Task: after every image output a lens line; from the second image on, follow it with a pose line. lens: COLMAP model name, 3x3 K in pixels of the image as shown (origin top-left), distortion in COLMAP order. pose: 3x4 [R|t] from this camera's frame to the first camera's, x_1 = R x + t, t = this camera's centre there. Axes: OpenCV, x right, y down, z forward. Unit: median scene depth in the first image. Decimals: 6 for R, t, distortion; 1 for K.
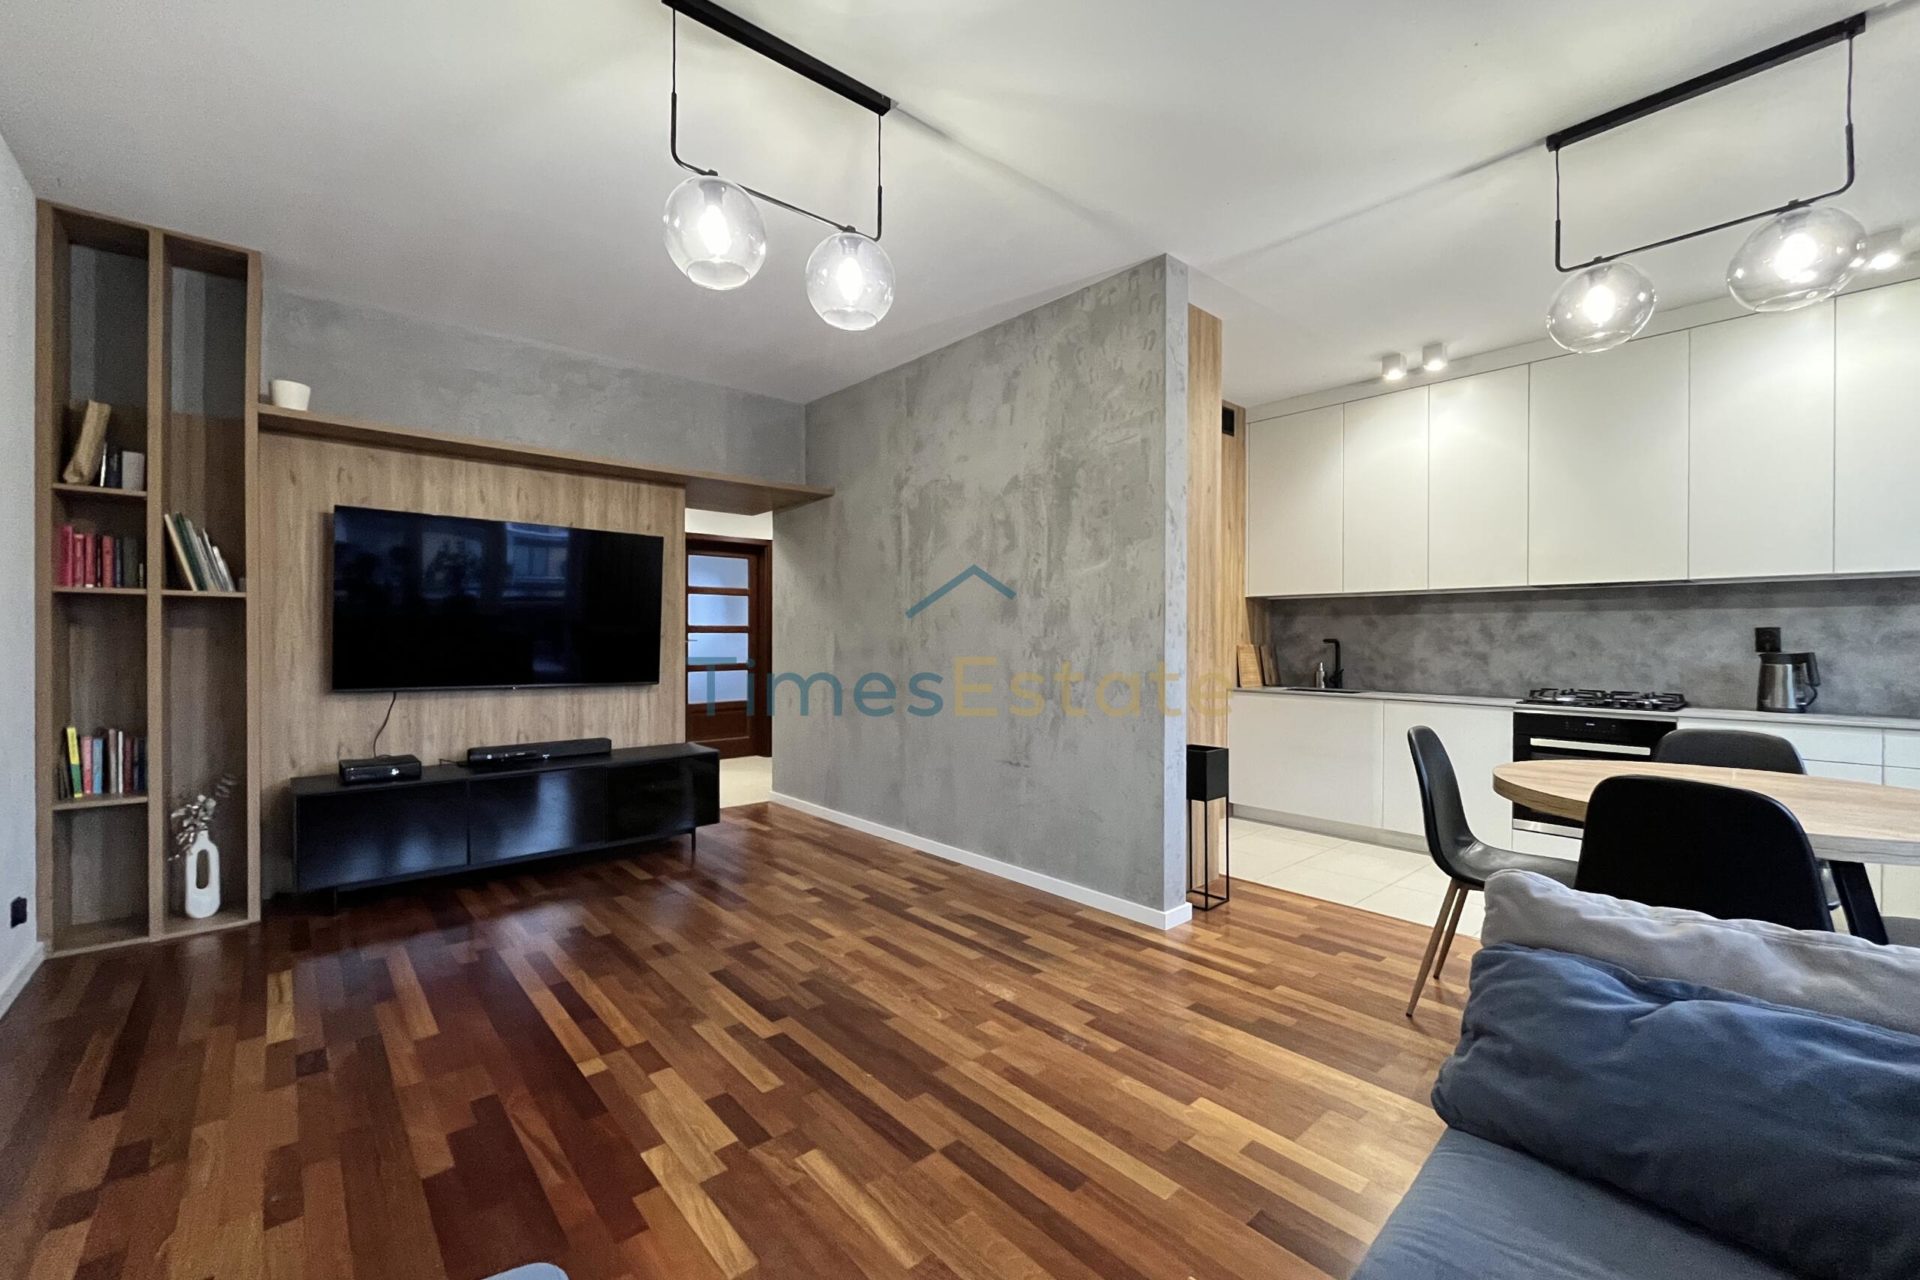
lens RADIAL K [[777.5, 0, 955.8], [0, 777.5, 643.3], [0, 0, 1]] dist [-0.002393, -0.000223]
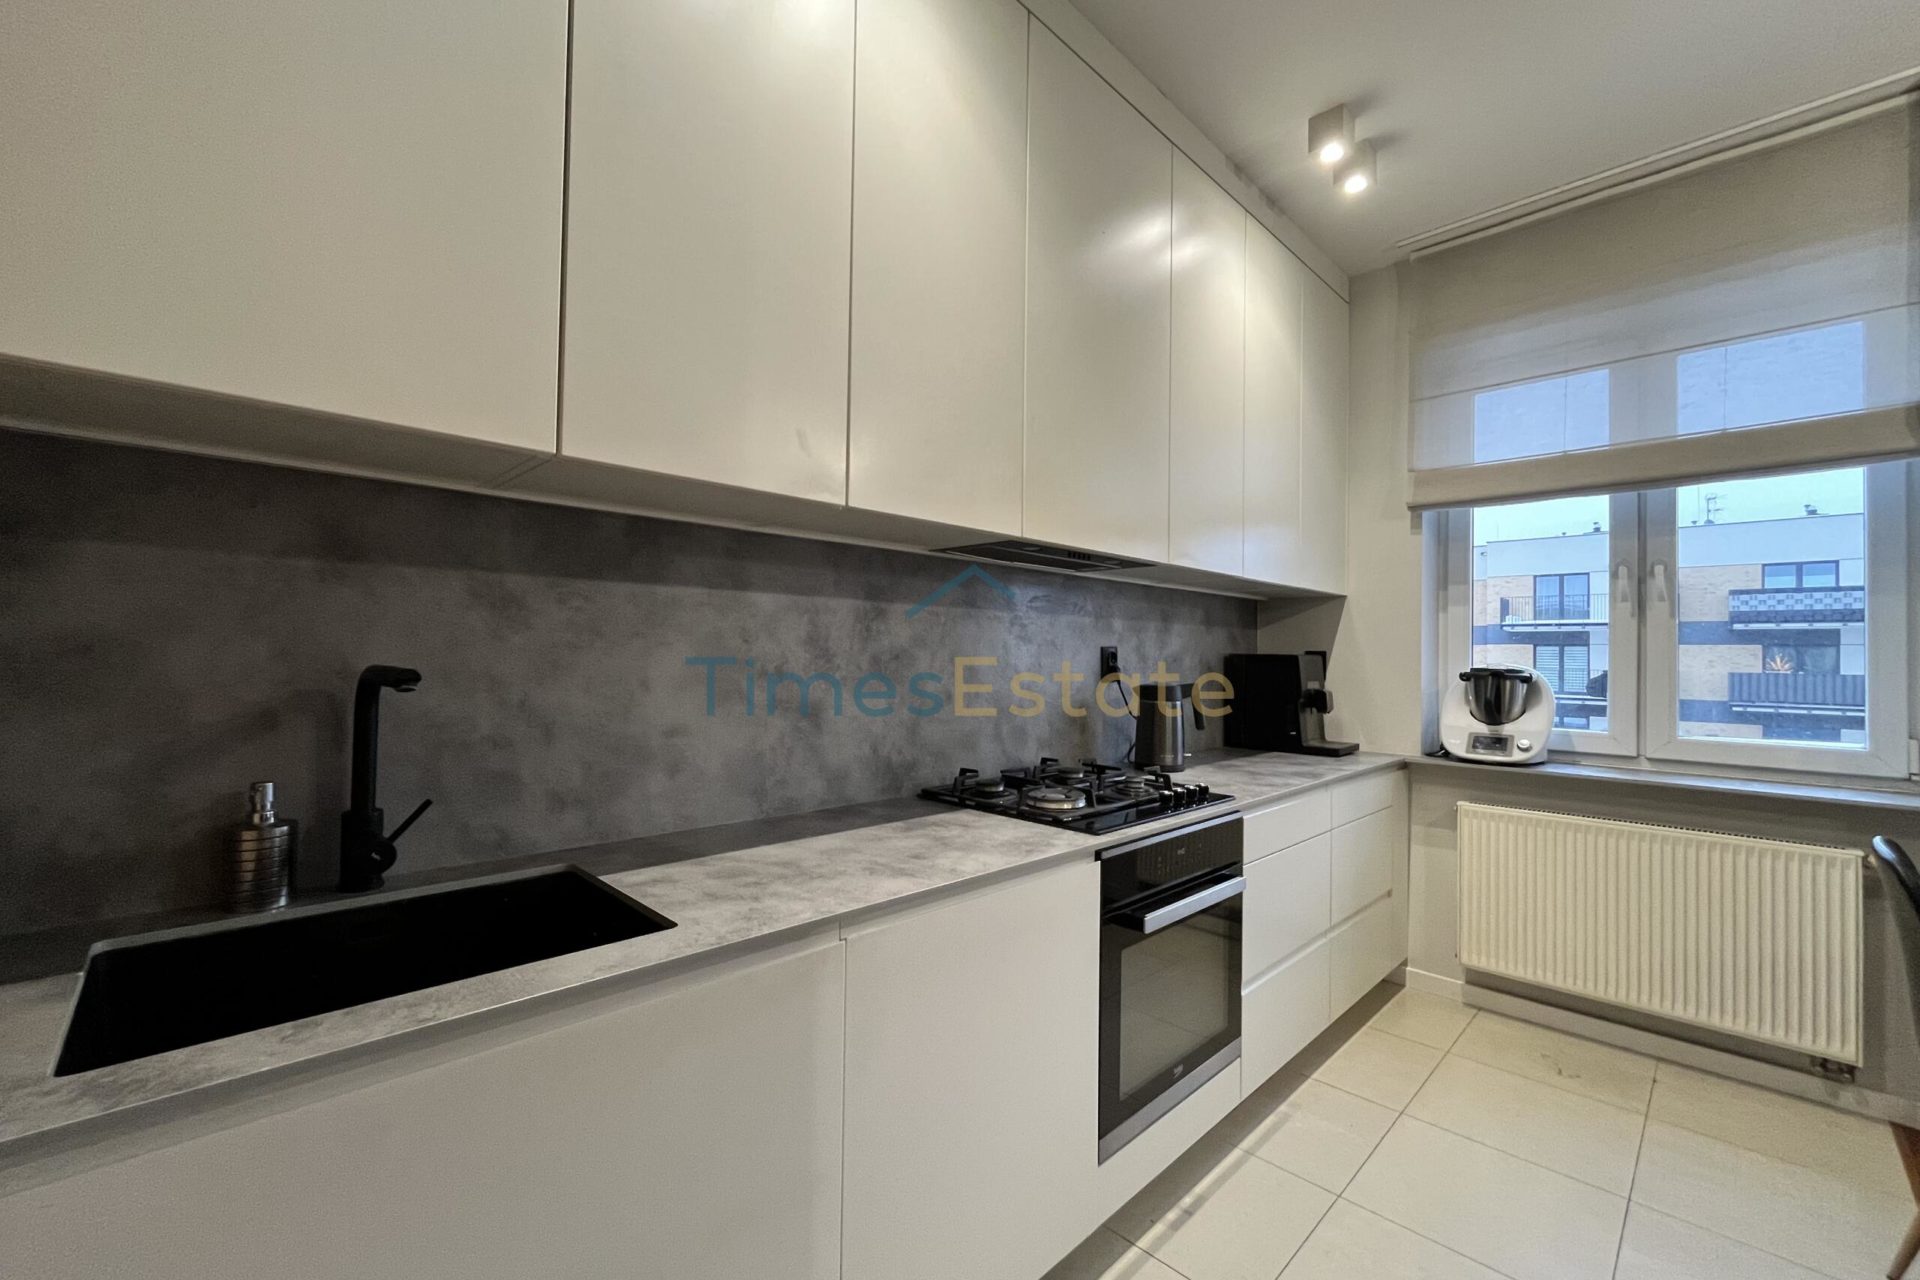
lens RADIAL K [[777.5, 0, 955.8], [0, 777.5, 643.3], [0, 0, 1]] dist [-0.002393, -0.000223]
pose [[-0.059981, 0.012536, 0.998121, 0.364445], [-0.007280, 0.999889, -0.012996, -0.013903], [-0.998173, -0.008046, -0.059883, 1.179393]]
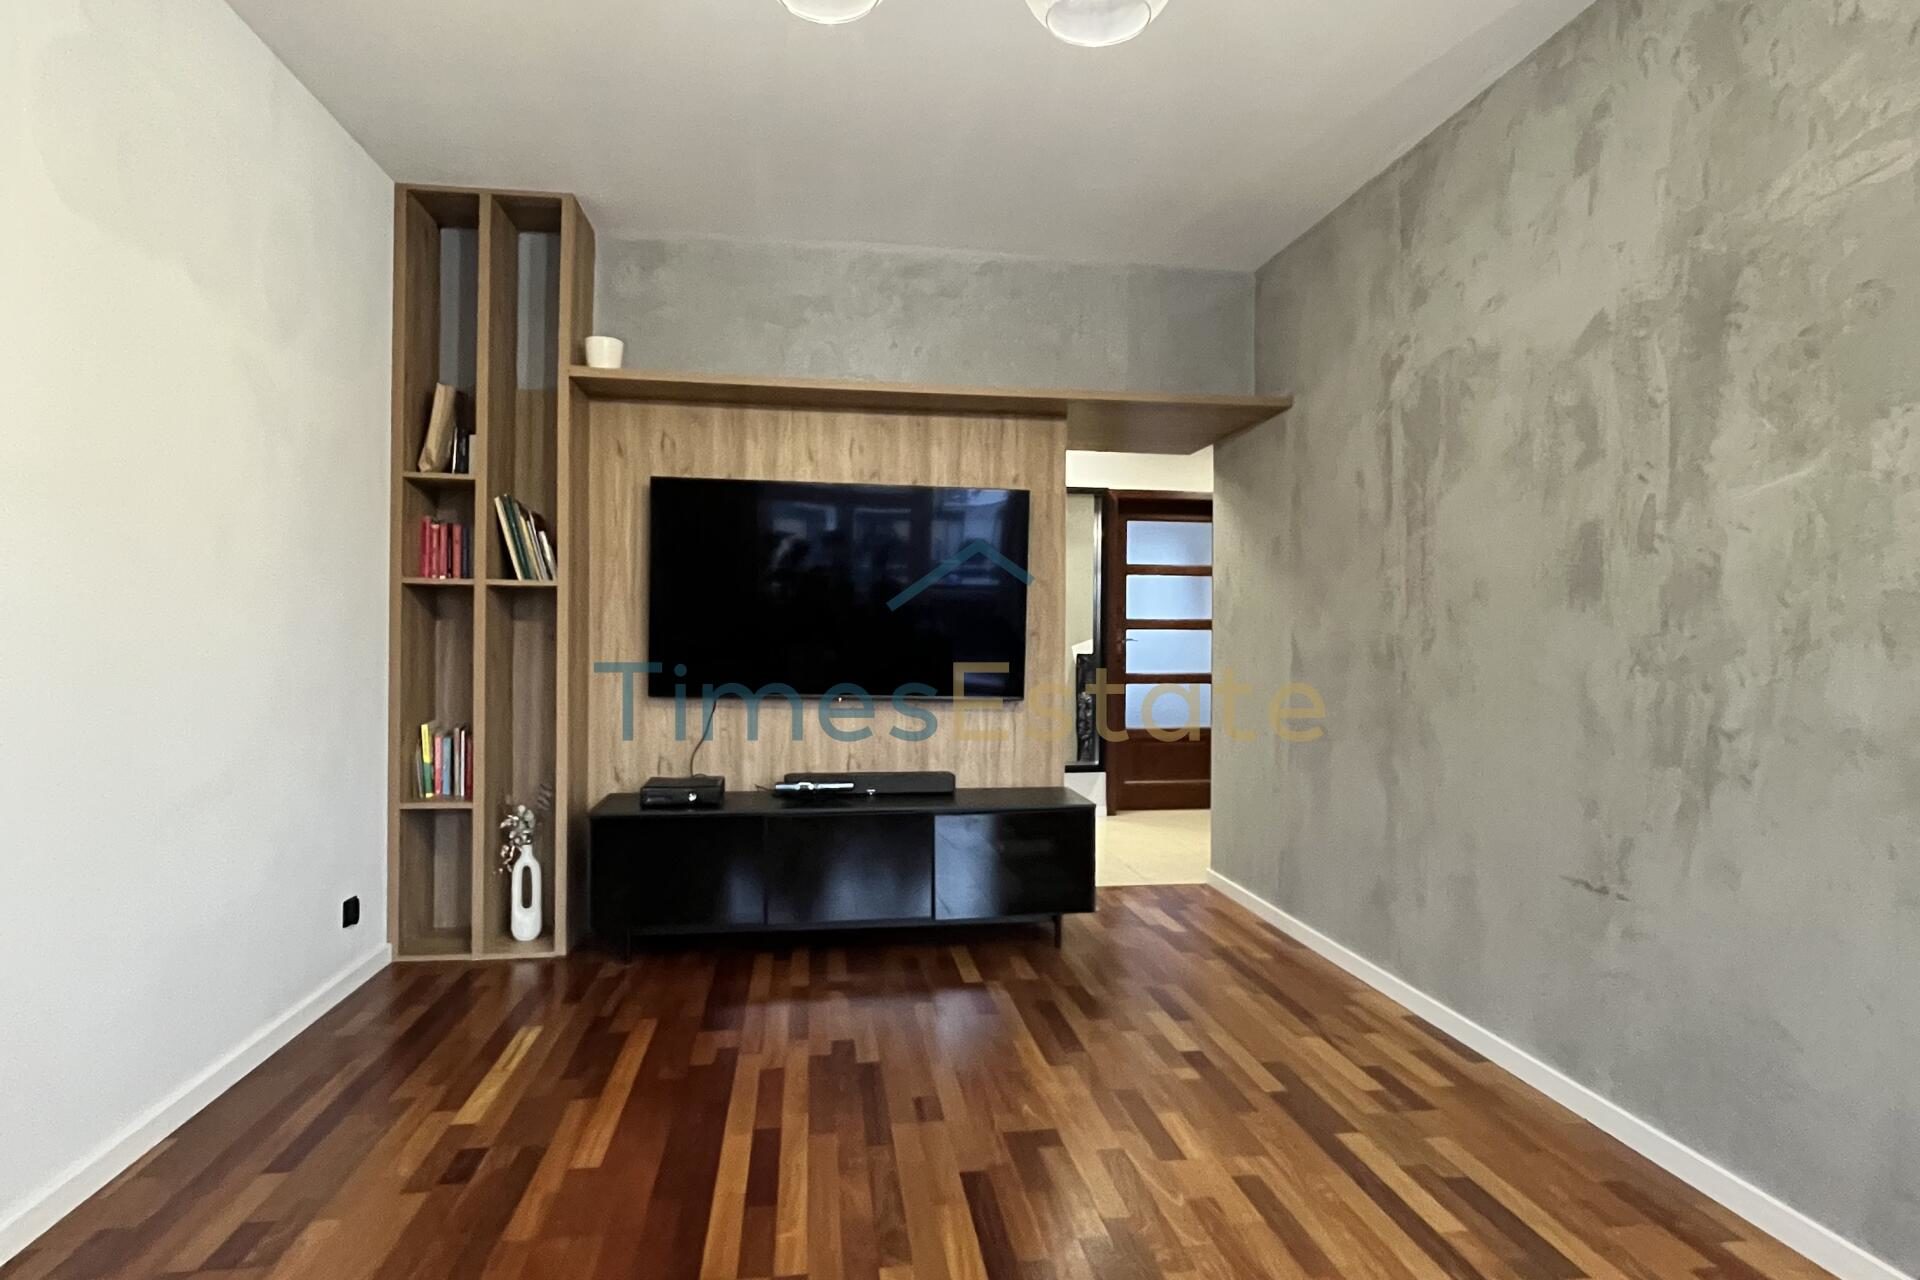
lens RADIAL K [[1037.9, 0, 959.9], [0, 1037.9, 633.6], [0, 0, 1]] dist [-0.002109, 0.000182]
pose [[0.838422, 0.002950, -0.545014, 0.098808], [-0.009432, 0.999914, -0.009096, 0.001048], [0.544940, 0.012767, 0.838378, 0.223255]]
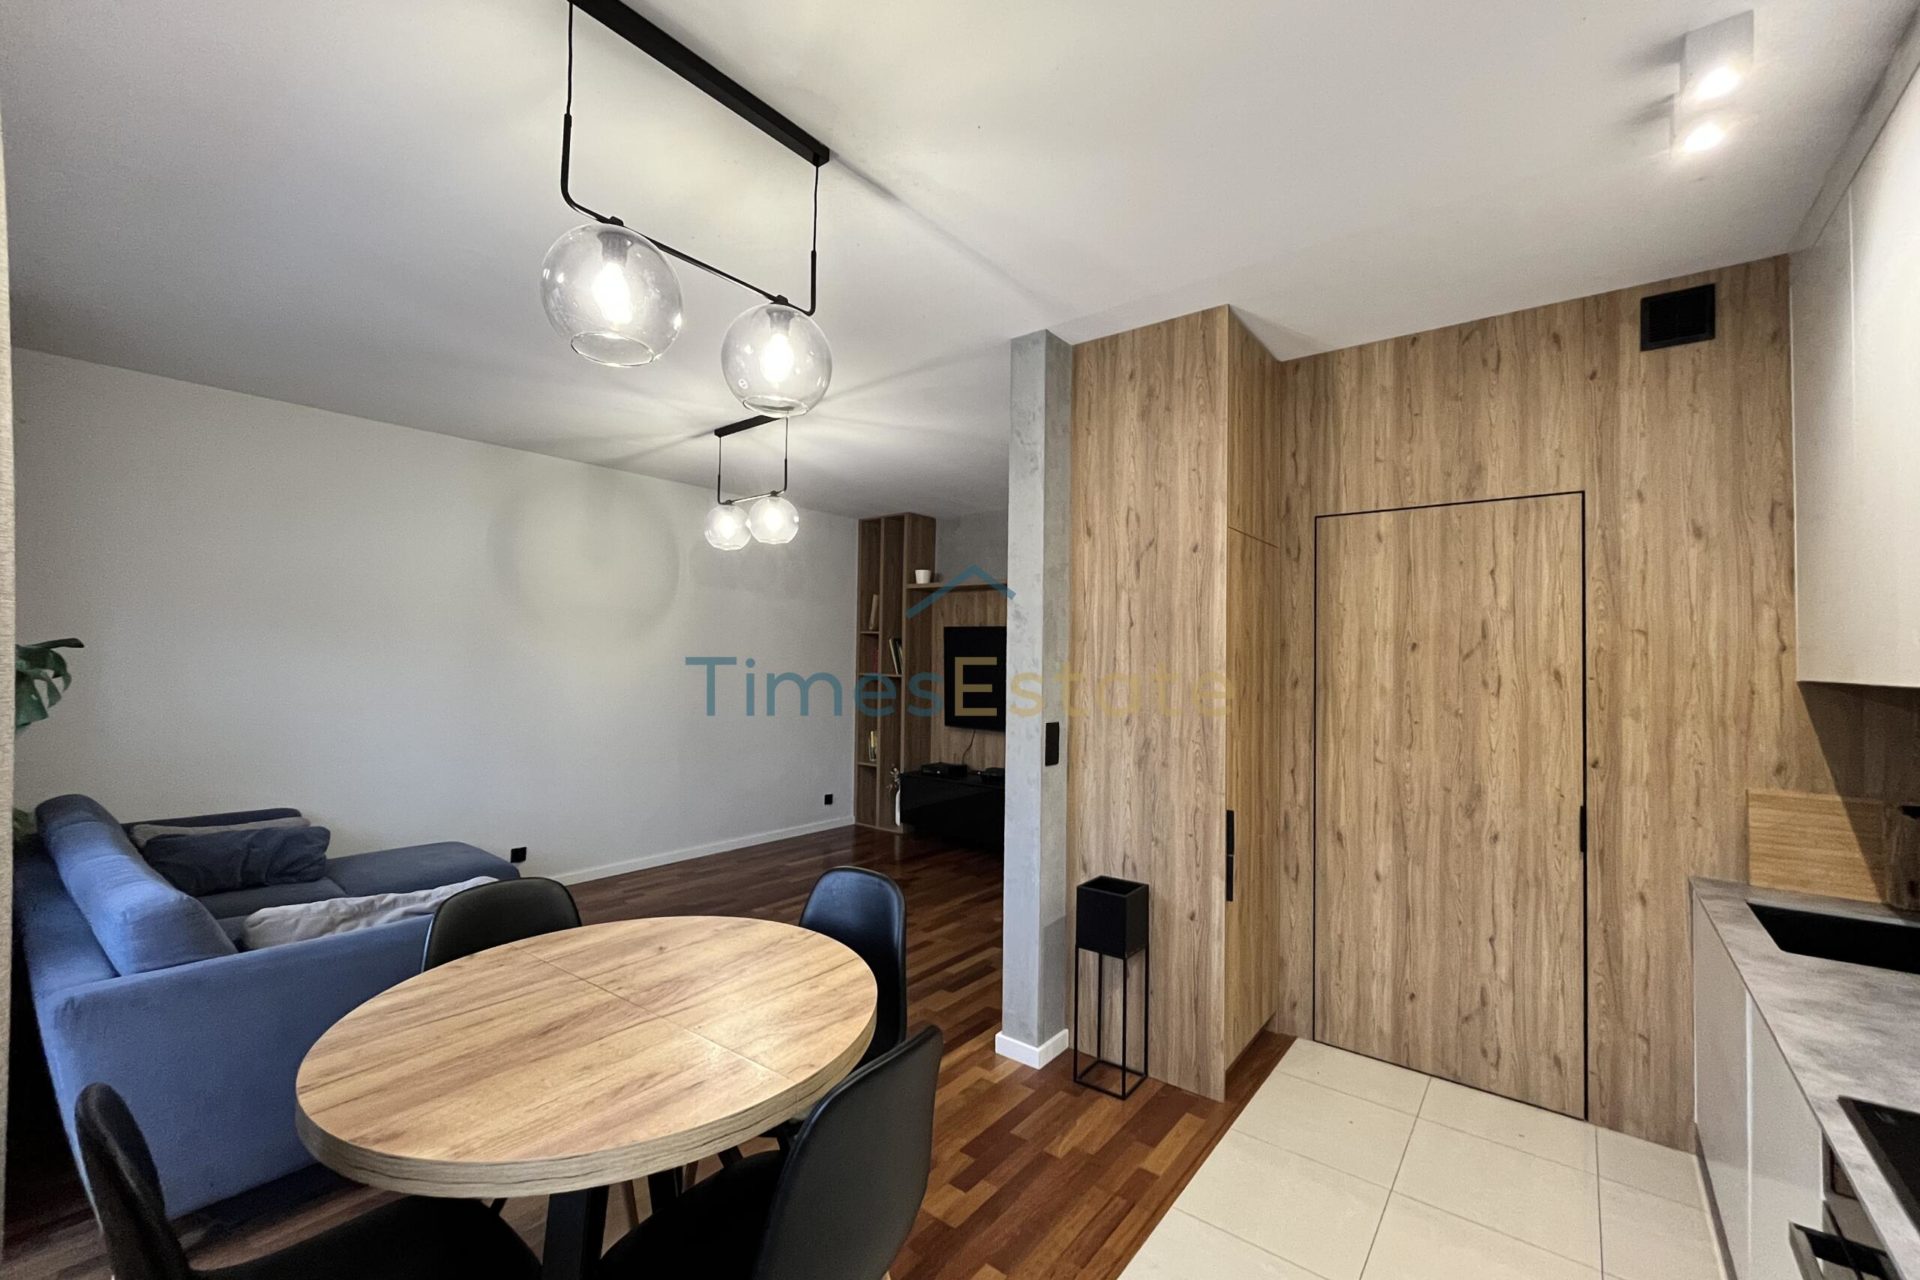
lens RADIAL K [[777.5, 0, 955.8], [0, 777.5, 643.3], [0, 0, 1]] dist [-0.002393, -0.000223]
pose [[0.175250, -0.021860, -0.984281, 1.028612], [-0.020784, 0.999449, -0.025898, -0.086146], [0.984305, 0.024996, 0.174699, 0.665316]]
